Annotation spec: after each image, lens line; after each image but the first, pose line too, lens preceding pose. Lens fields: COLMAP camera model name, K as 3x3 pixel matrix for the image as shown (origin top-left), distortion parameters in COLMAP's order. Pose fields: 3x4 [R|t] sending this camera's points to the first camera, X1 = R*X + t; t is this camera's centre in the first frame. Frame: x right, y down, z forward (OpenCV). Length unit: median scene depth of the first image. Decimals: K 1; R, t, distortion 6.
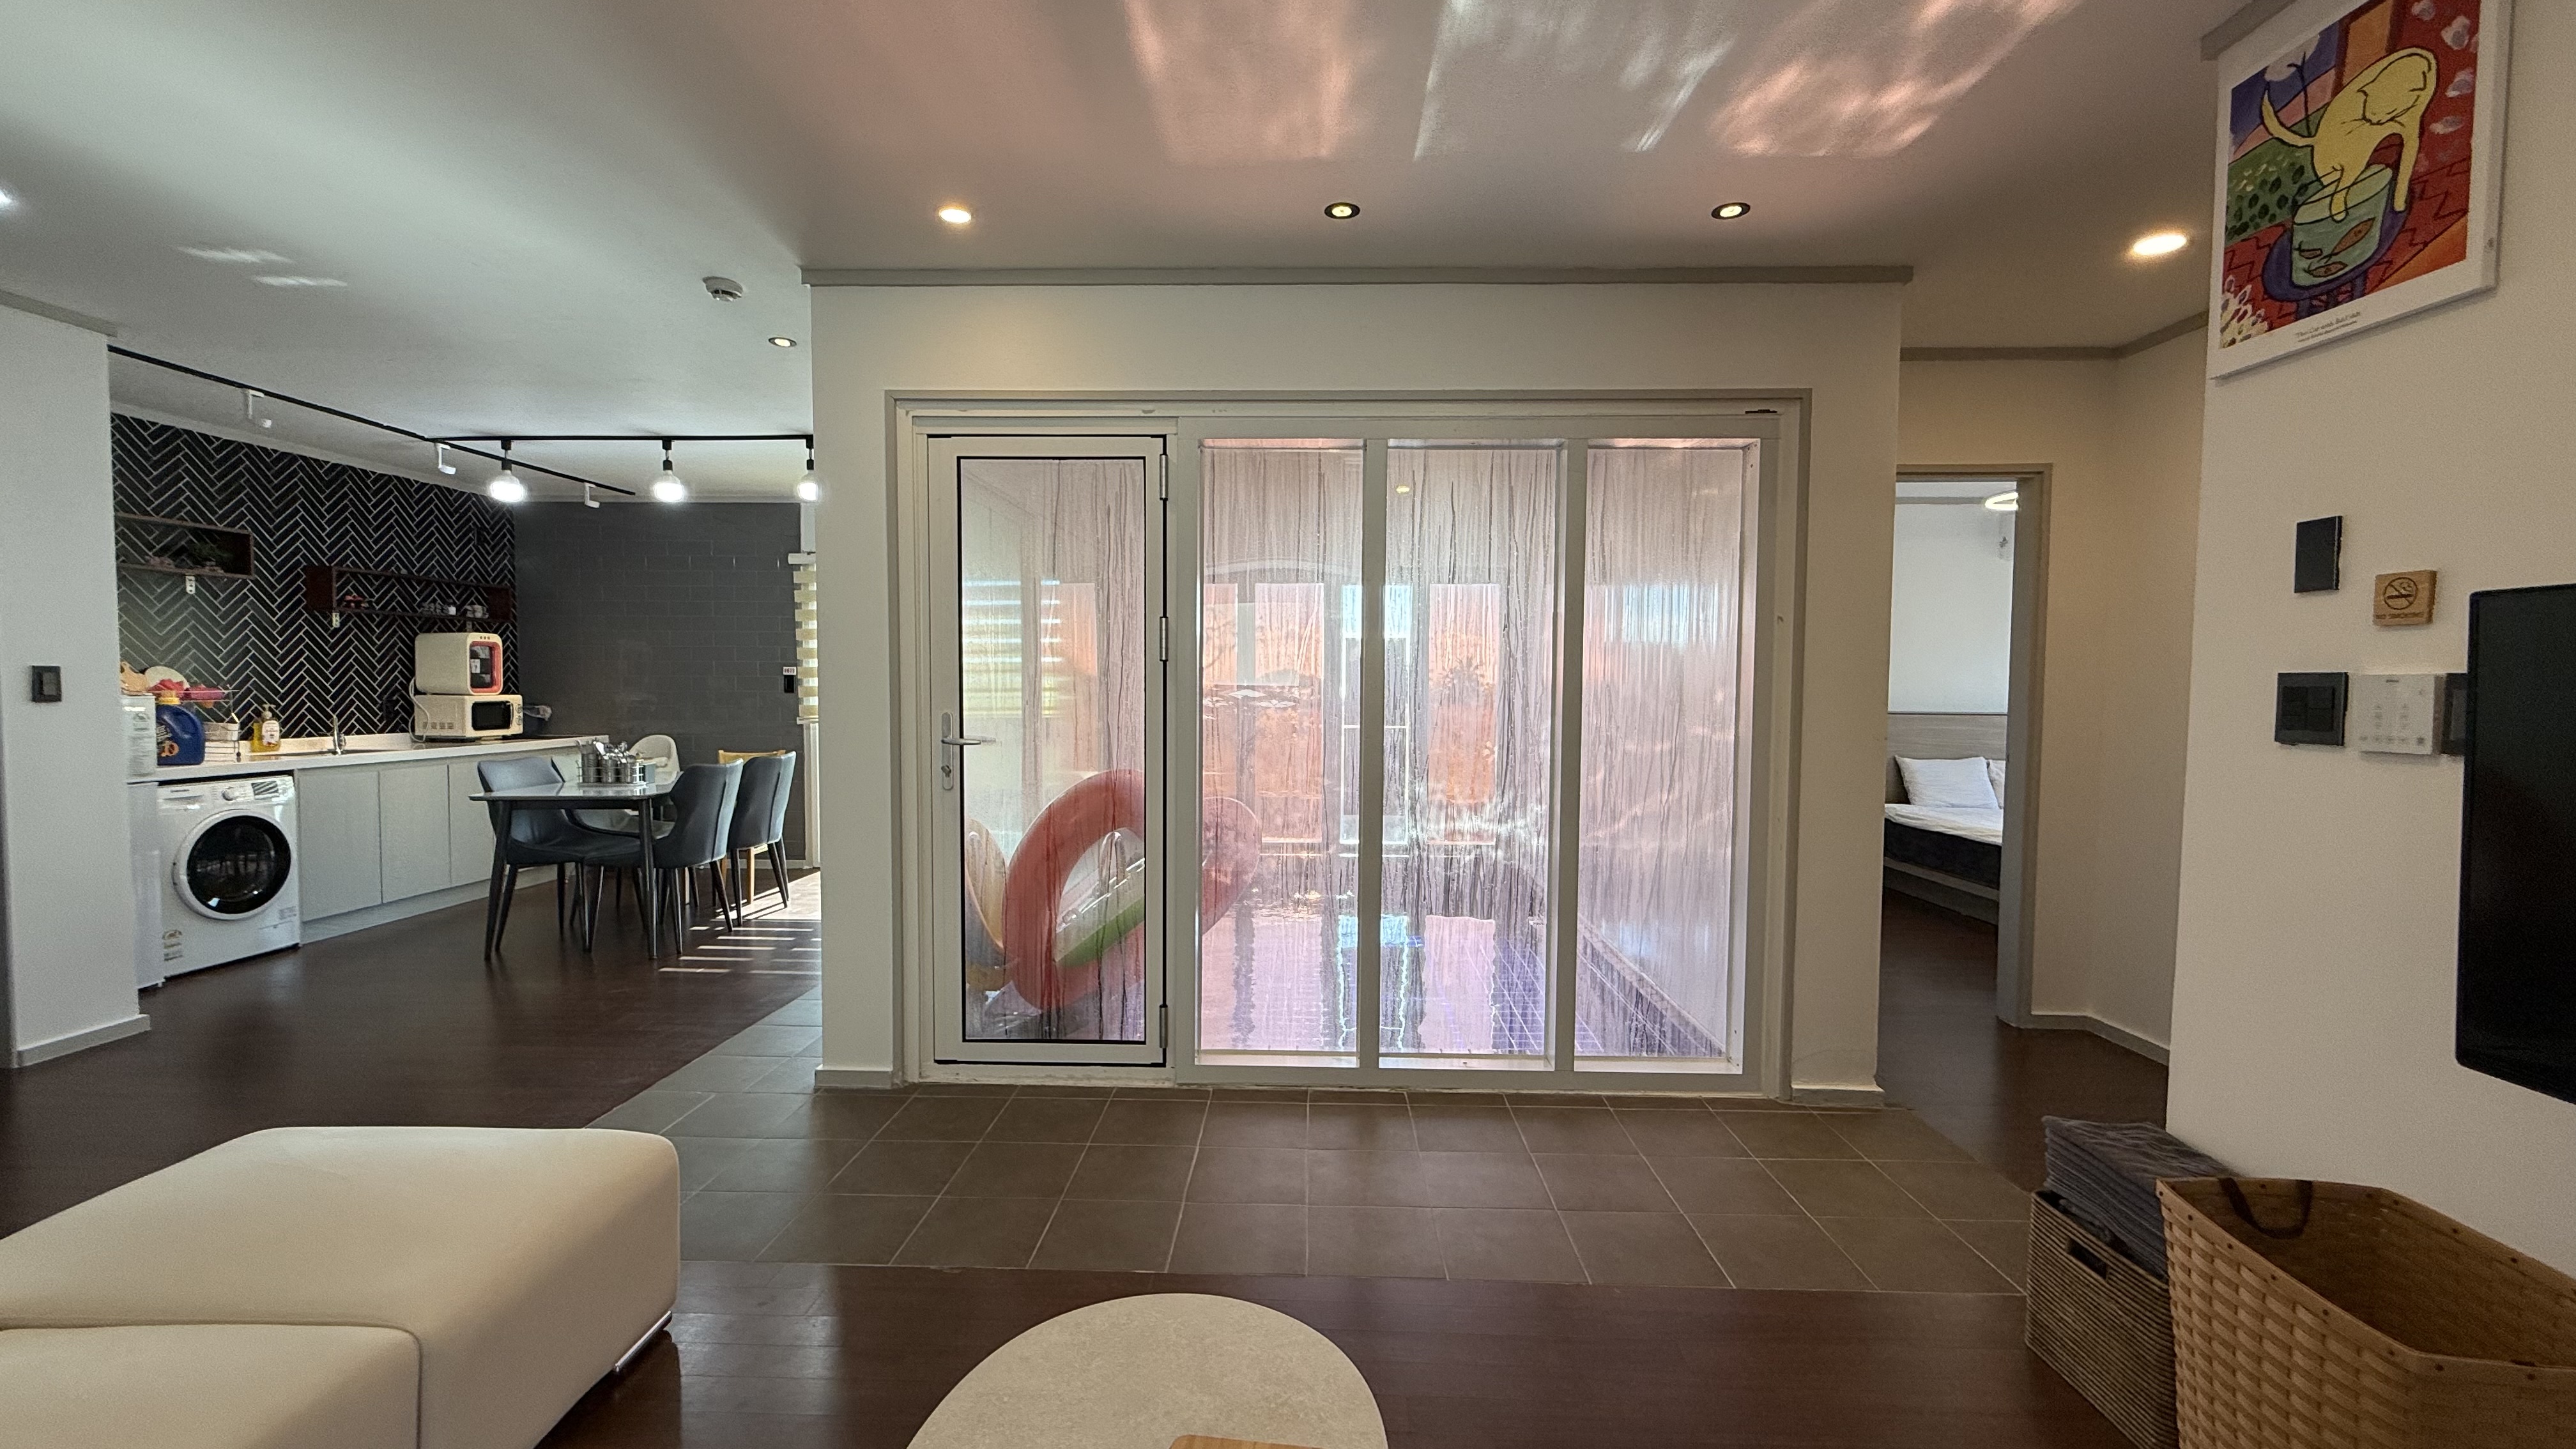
lens RADIAL K [[1032.3, 0, 1291.4], [0, 1032.3, 732.1], [0, 0, 1]] dist [0.000774, -0.000243]
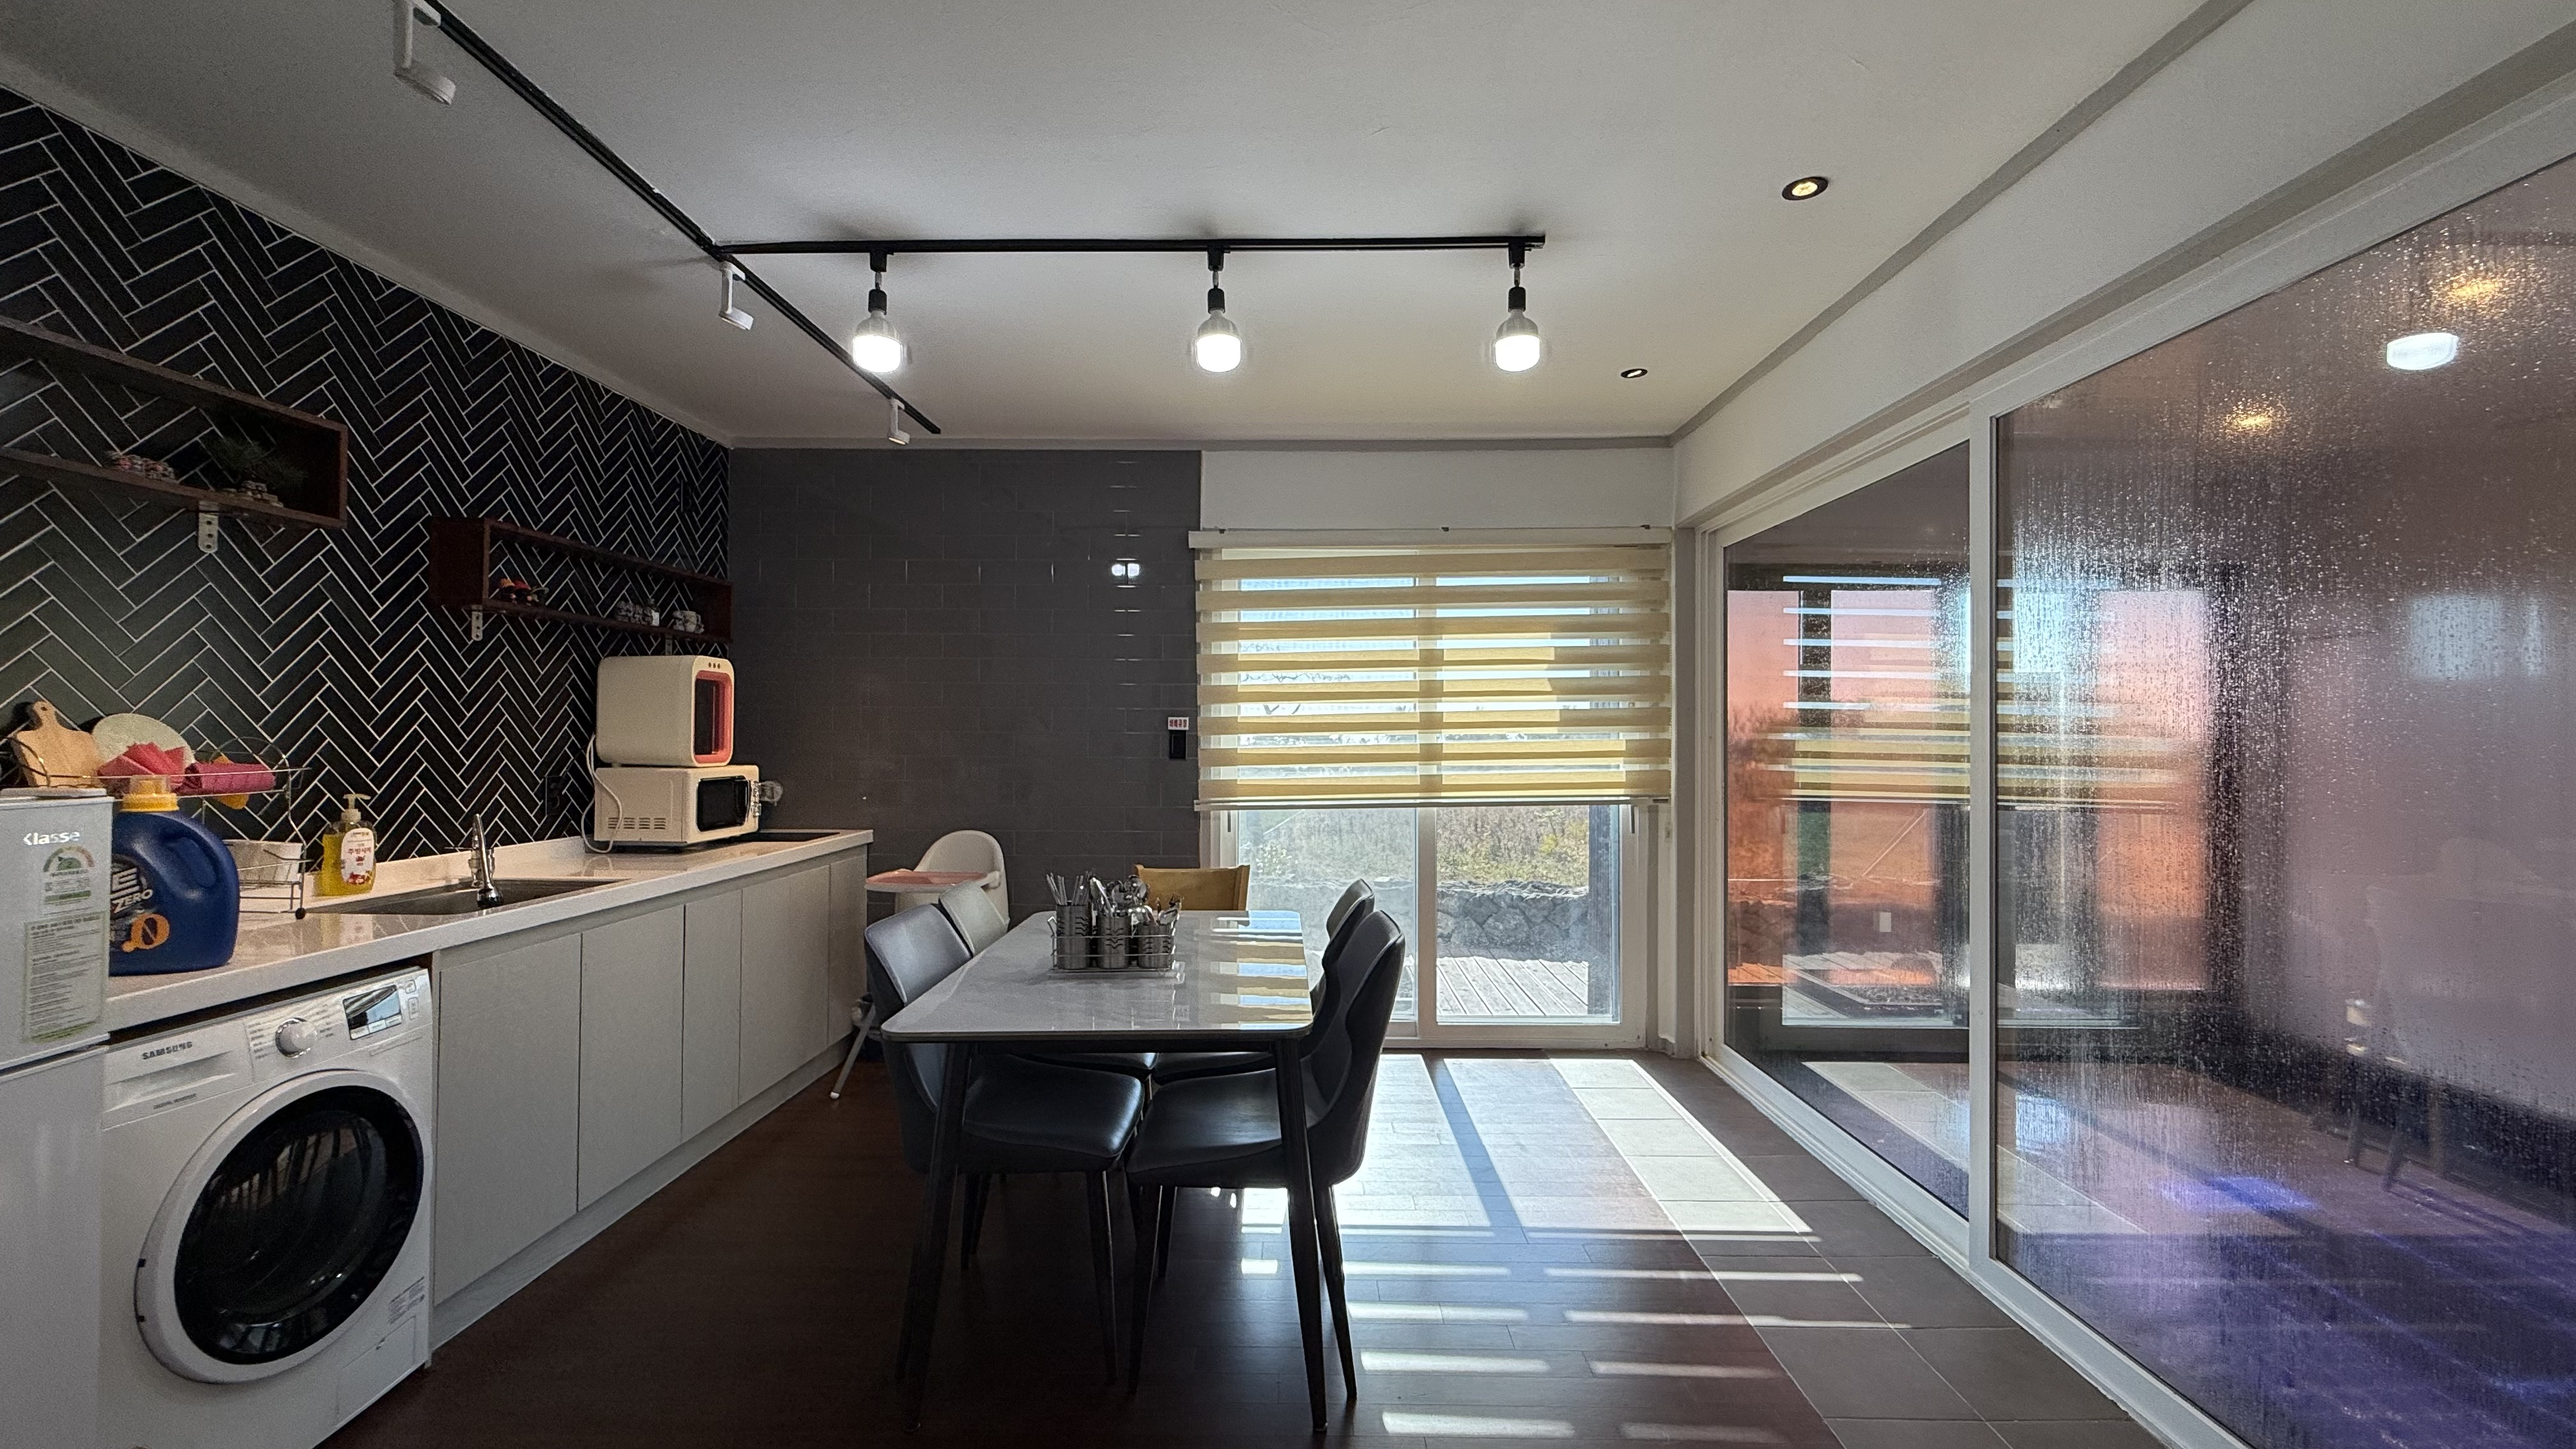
lens RADIAL K [[1032.3, 0, 1287.8], [0, 1032.3, 732.8], [0, 0, 1]] dist [0.000774, -0.000243]
pose [[0.999900, 0.000130, 0.014176, -0.567140], [0.000572, 0.998774, -0.049489, -0.031337], [-0.014165, 0.049492, 0.998674, 0.516434]]
